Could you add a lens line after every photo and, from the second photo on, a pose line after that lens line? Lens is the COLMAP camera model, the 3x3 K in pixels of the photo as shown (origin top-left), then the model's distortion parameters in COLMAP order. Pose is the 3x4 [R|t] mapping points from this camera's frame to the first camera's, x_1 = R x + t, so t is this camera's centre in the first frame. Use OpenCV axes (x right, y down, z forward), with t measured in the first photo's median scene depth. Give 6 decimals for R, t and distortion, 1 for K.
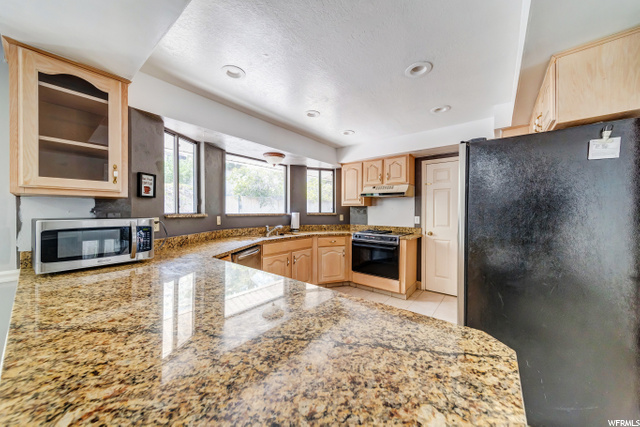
lens RADIAL K [[226.6, 0, 317.5], [0, 226.6, 210.9], [0, 0, 1]] dist [0.002732, 0.000254]
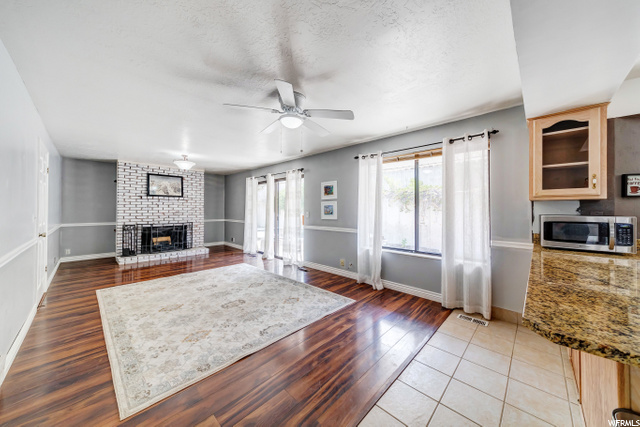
lens RADIAL K [[226.6, 0, 323.9], [0, 226.6, 206.9], [0, 0, 1]] dist [0.002732, 0.000254]
pose [[-0.086195, -0.010222, -0.996226, 0.245529], [-0.002449, 0.999947, -0.010048, -0.000447], [0.996275, 0.001574, -0.086215, -0.194740]]
